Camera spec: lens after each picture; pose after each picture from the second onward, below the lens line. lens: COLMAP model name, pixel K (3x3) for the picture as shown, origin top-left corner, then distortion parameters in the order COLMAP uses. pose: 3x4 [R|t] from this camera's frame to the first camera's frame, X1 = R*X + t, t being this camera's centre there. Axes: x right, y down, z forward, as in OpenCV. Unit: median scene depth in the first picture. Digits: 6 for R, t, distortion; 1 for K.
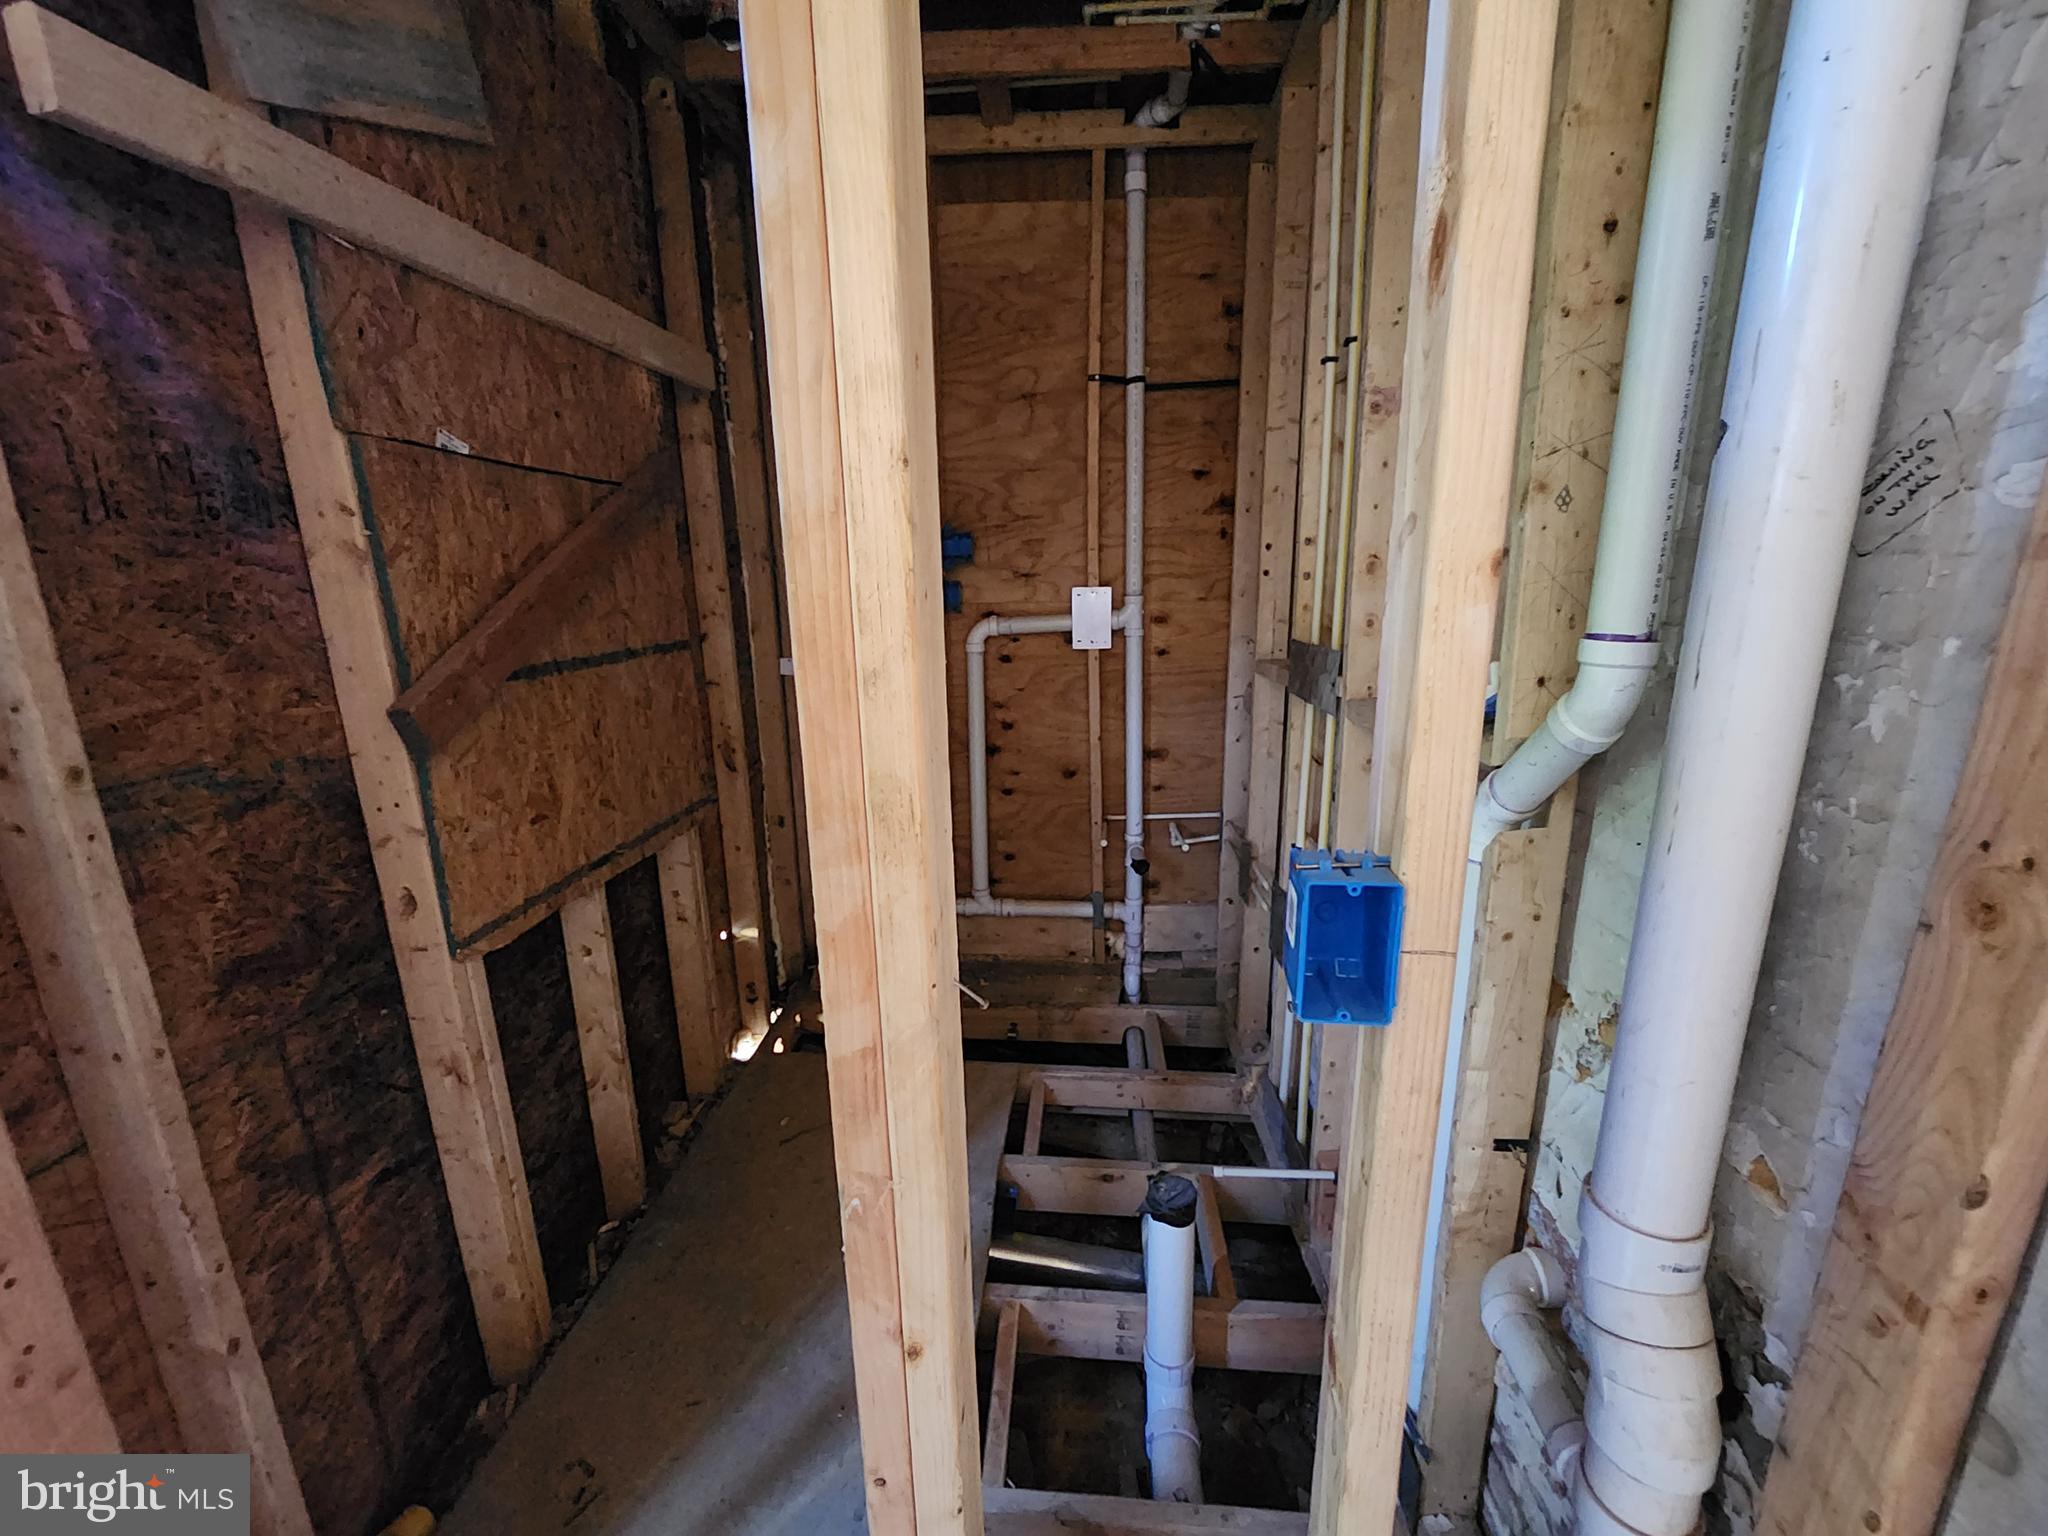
lens RADIAL K [[833.6, 0, 1037.0], [0, 833.6, 774.8], [0, 0, 1]] dist [-0.000348, 0.000120]
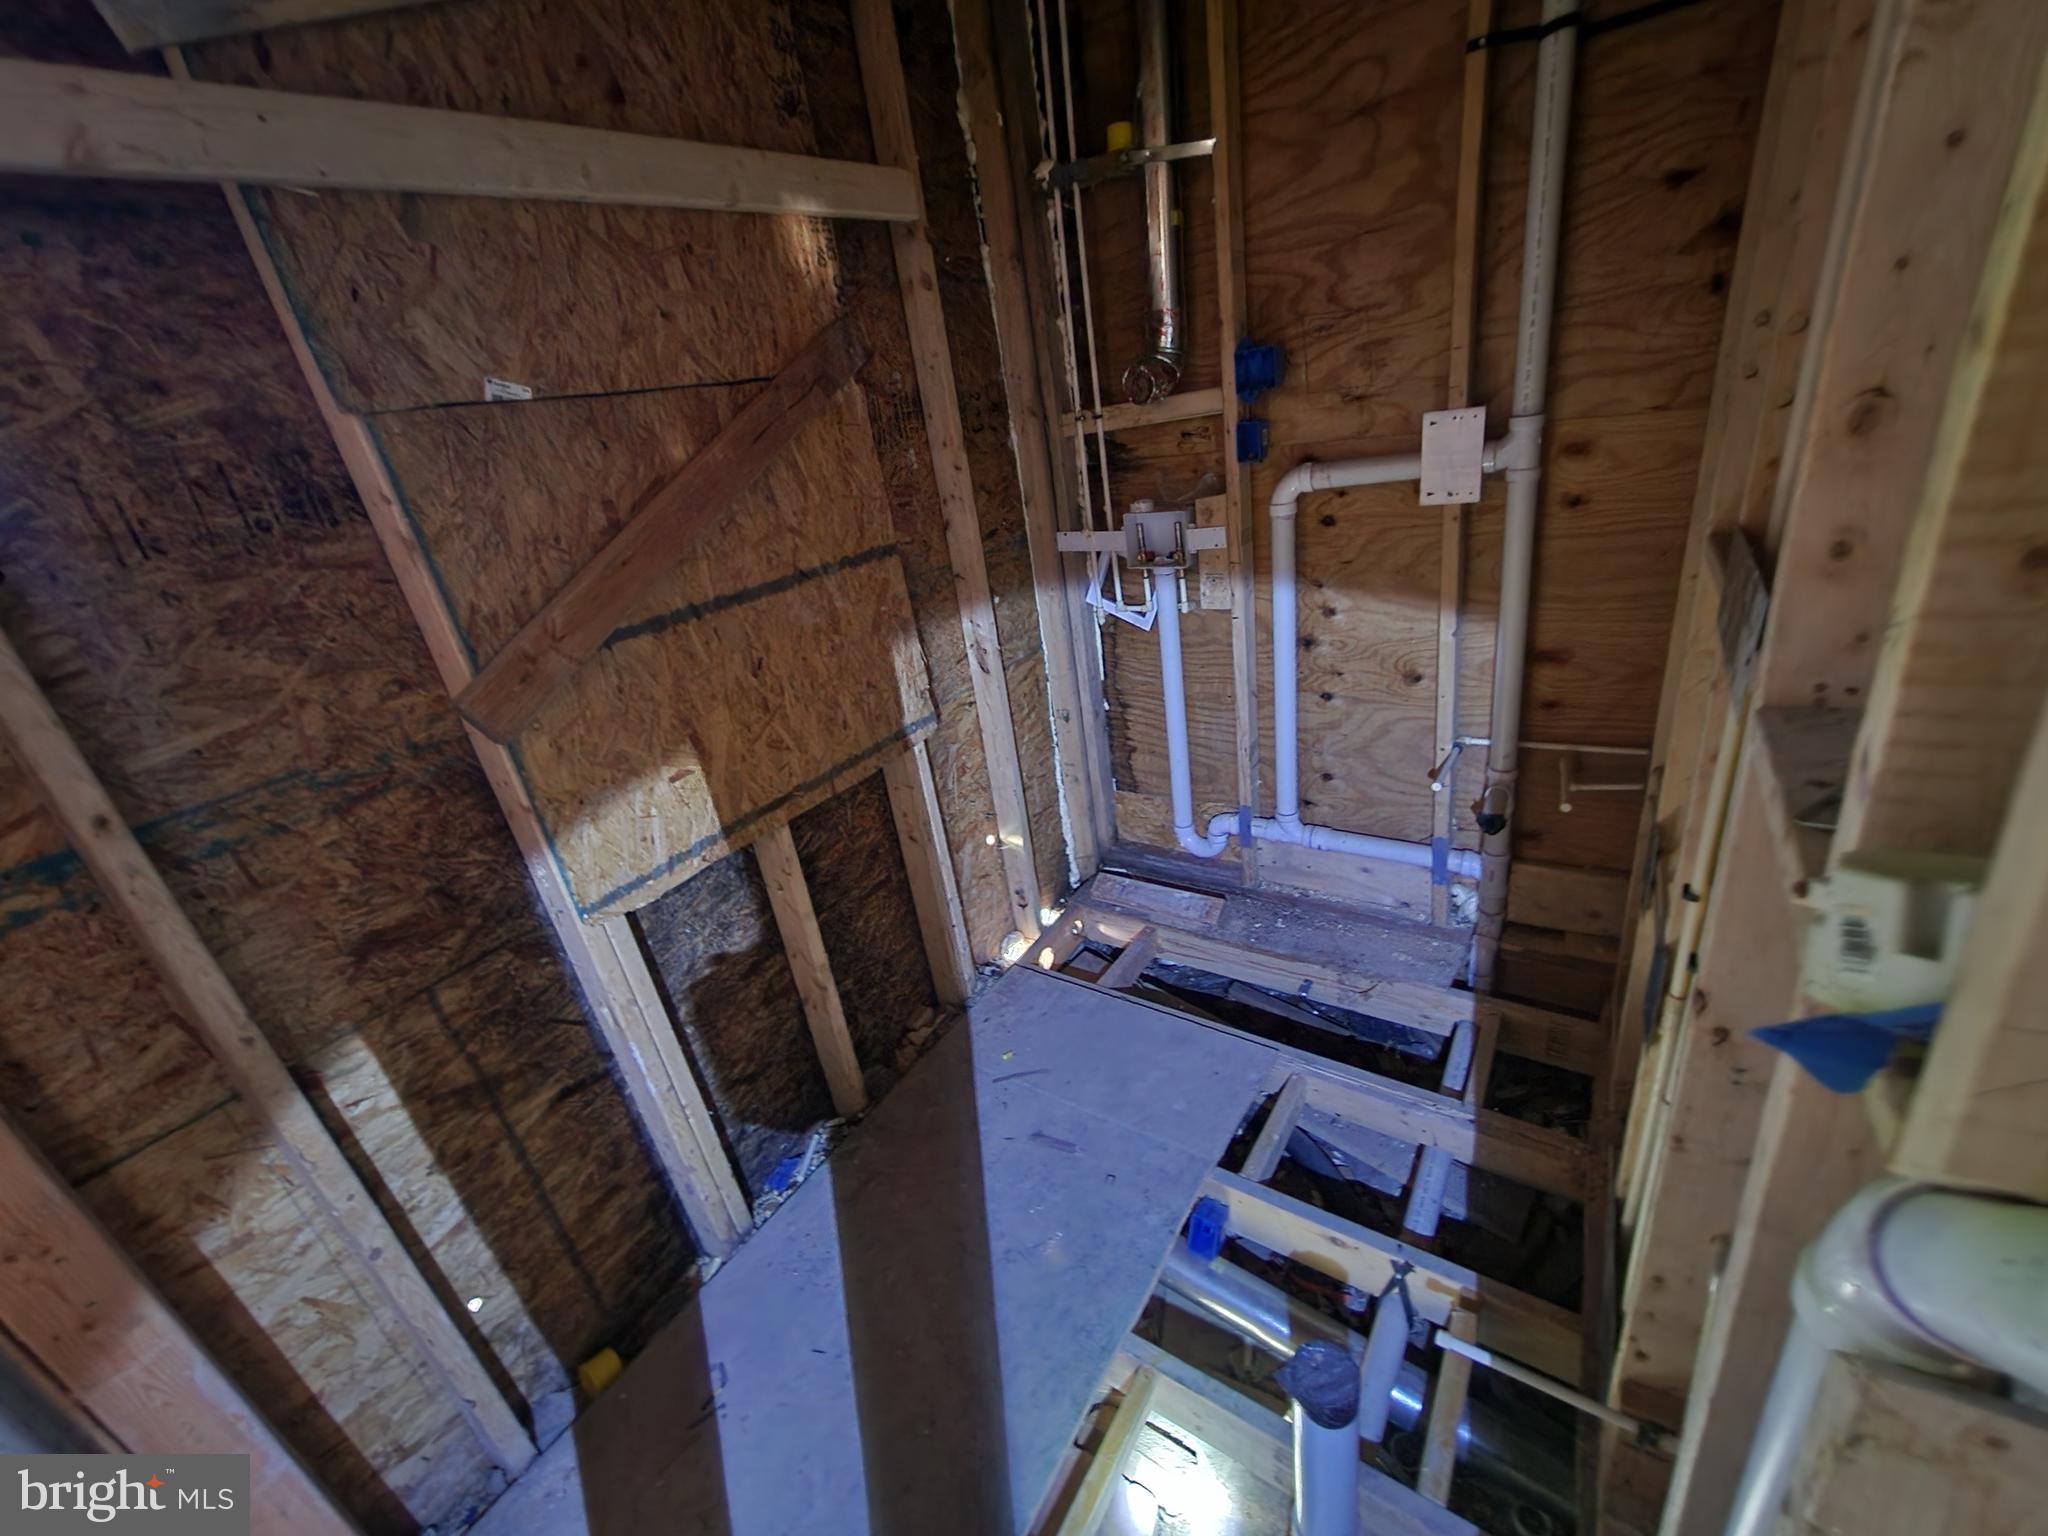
lens RADIAL K [[850.3, 0, 1048.4], [0, 850.3, 776.1], [0, 0, 1]] dist [-0.001392, -0.000030]
pose [[0.865351, 0.105244, -0.489991, 0.287178], [0.006982, 0.975075, 0.221764, -0.178959], [0.501118, -0.195325, 0.843048, 0.407736]]
